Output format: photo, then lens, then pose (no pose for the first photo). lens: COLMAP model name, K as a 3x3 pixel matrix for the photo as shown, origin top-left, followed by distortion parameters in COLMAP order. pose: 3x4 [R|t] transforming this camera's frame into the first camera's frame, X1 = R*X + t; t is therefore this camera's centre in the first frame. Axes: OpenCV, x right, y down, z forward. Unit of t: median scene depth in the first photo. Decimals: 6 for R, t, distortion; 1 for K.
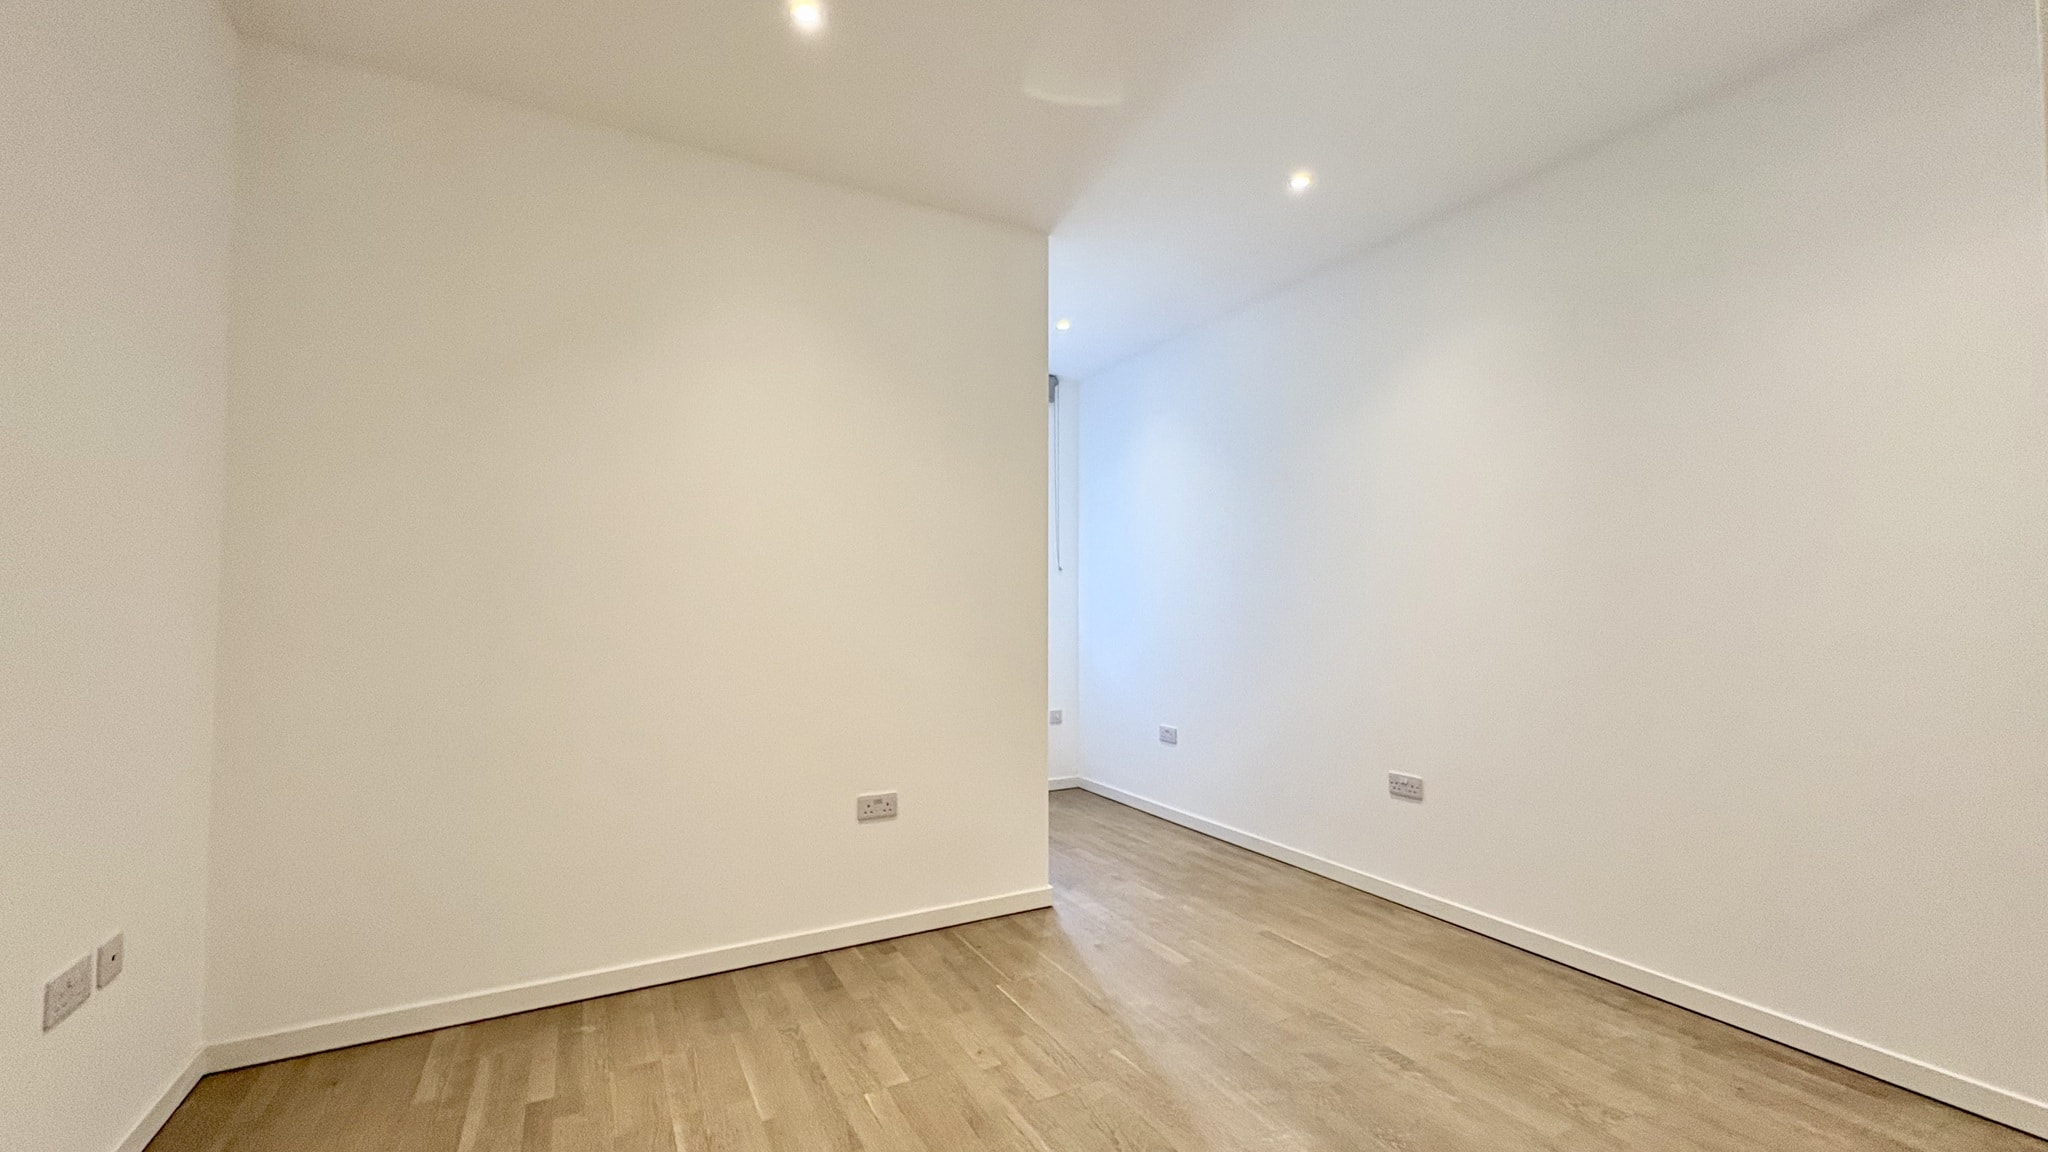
lens RADIAL K [[834.3, 0, 1032.9], [0, 834.3, 590.7], [0, 0, 1]] dist [0.000172, -0.000044]
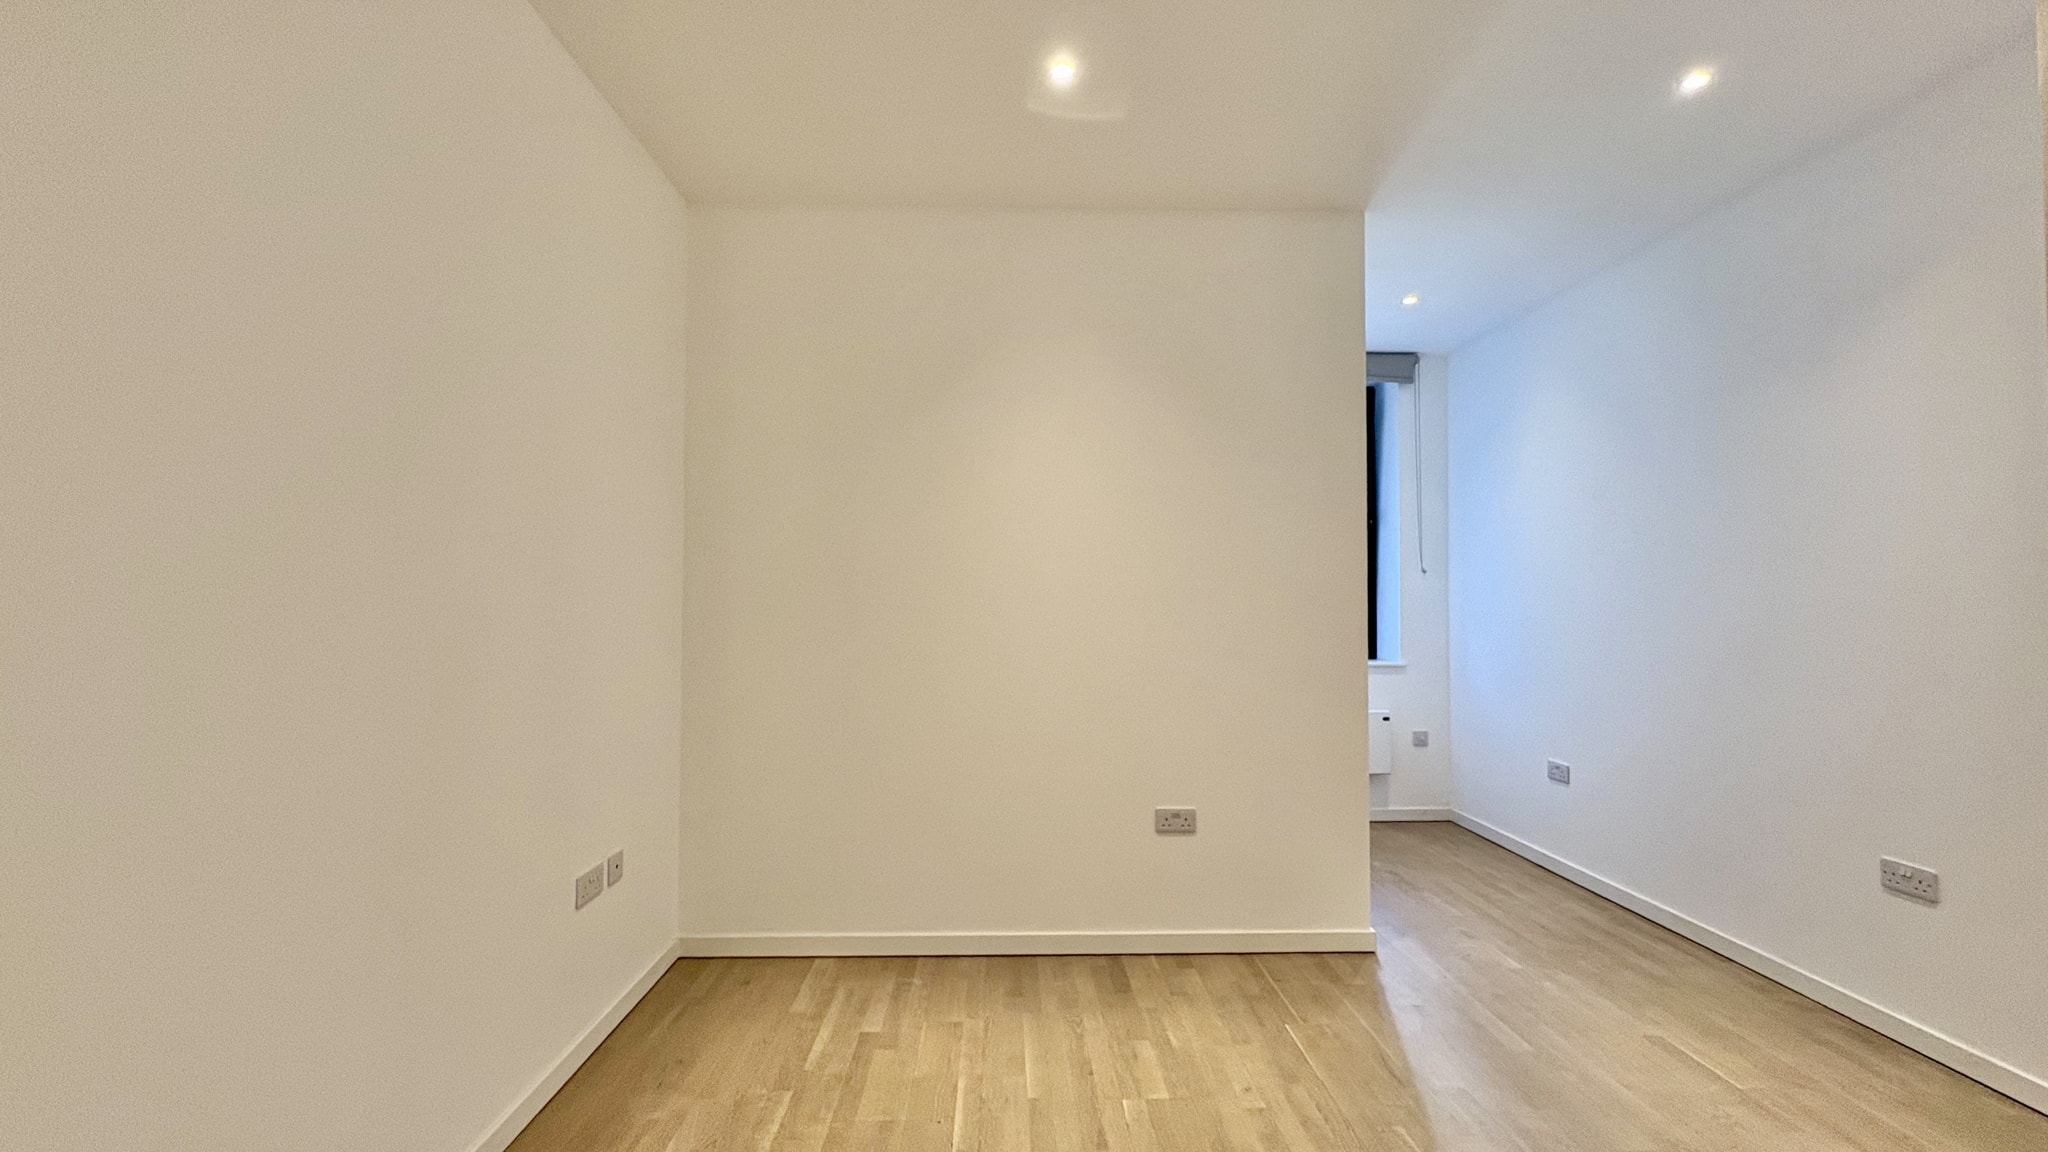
lens RADIAL K [[854.5, 0, 1015.9], [0, 854.5, 590.7], [0, 0, 1]] dist [0.000135, 0.000149]
pose [[0.884923, -0.004926, -0.465712, 0.139481], [0.009256, 0.999933, 0.007011, -0.031130], [0.465646, -0.010515, 0.884909, 0.000539]]
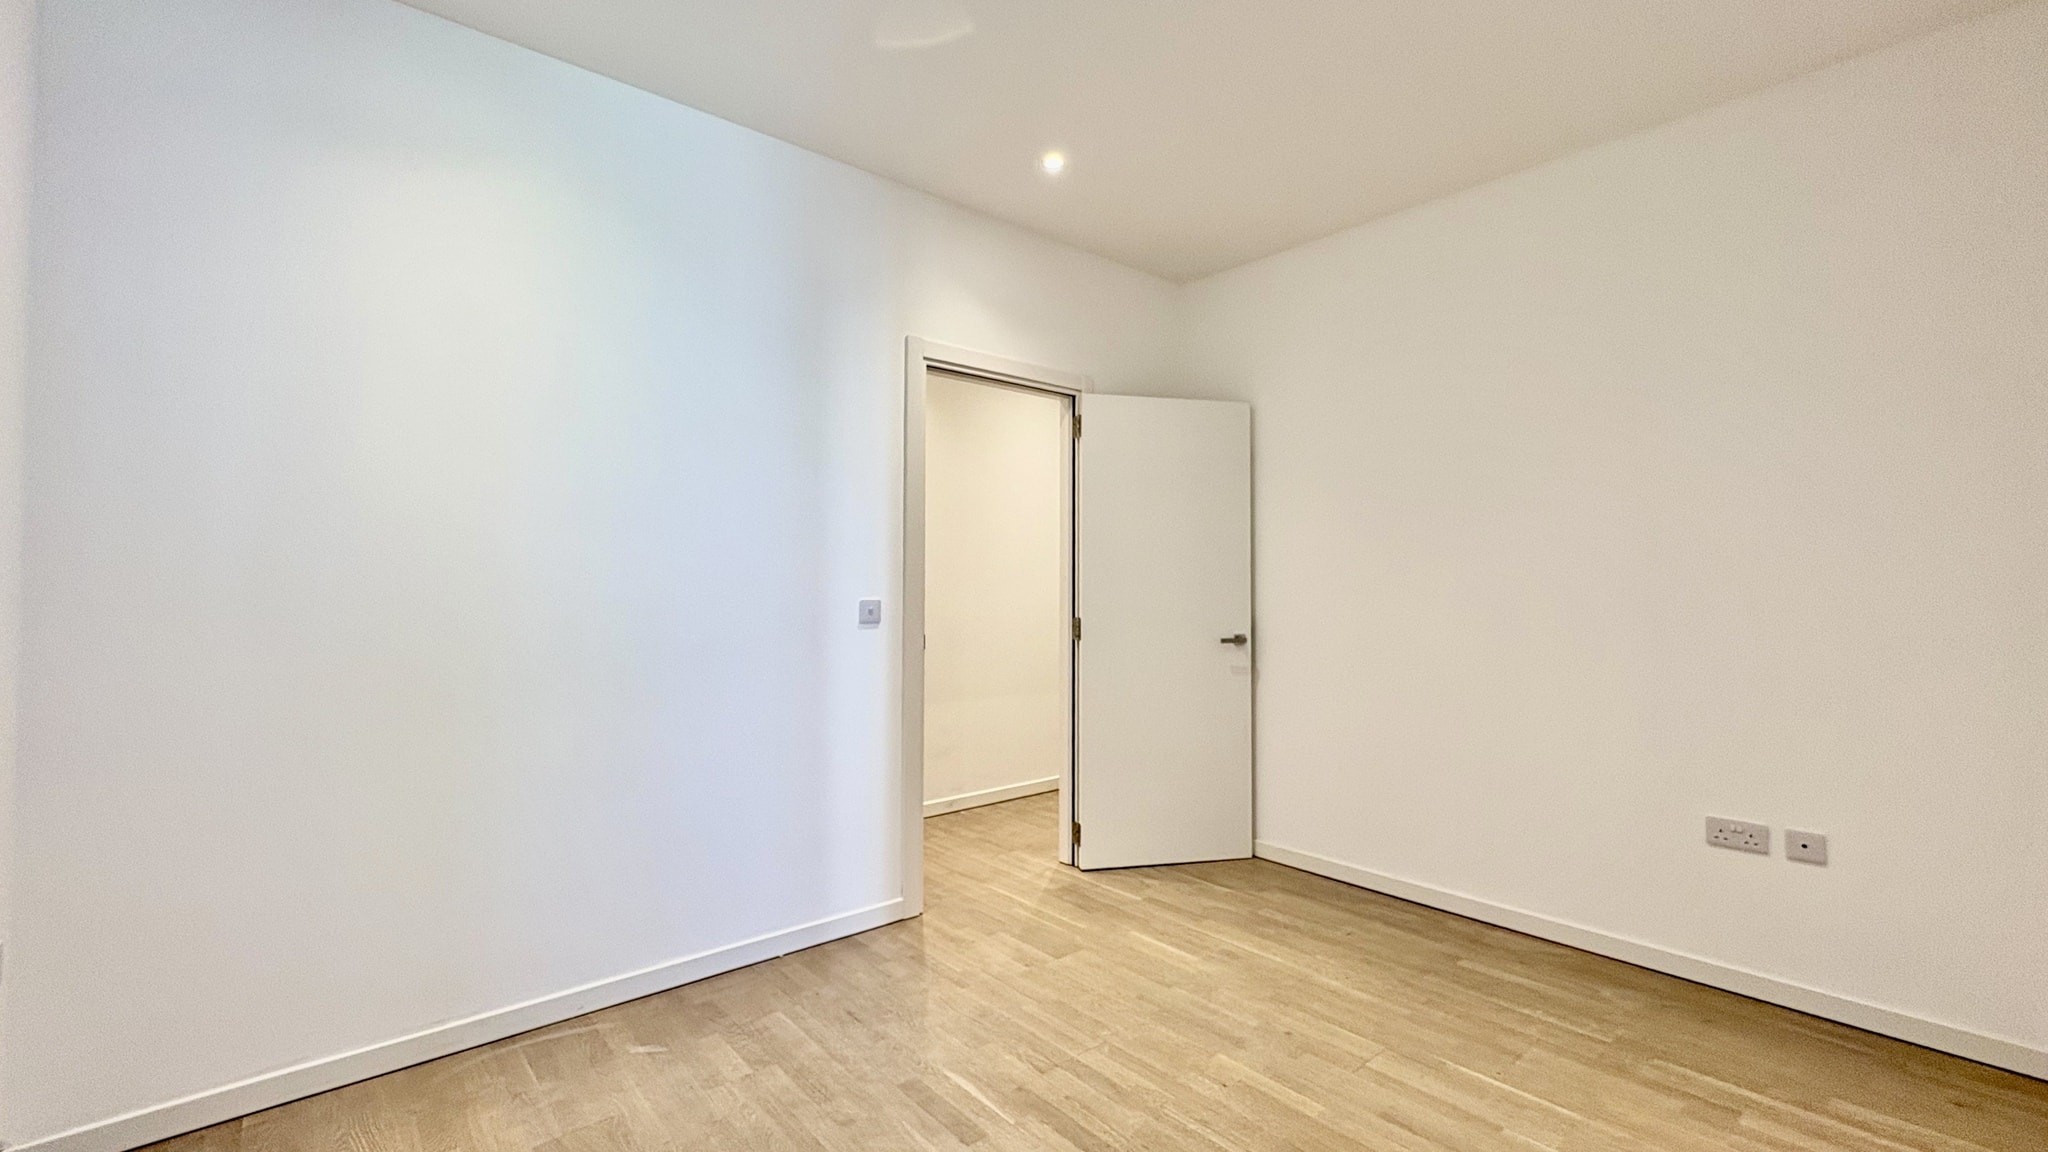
lens RADIAL K [[834.3, 0, 1032.9], [0, 834.3, 590.7], [0, 0, 1]] dist [0.000172, -0.000044]
pose [[-0.979485, 0.006926, -0.201398, 0.310201], [0.010277, 0.999826, -0.015598, 0.003525], [0.201255, -0.017348, -0.979385, 1.368573]]
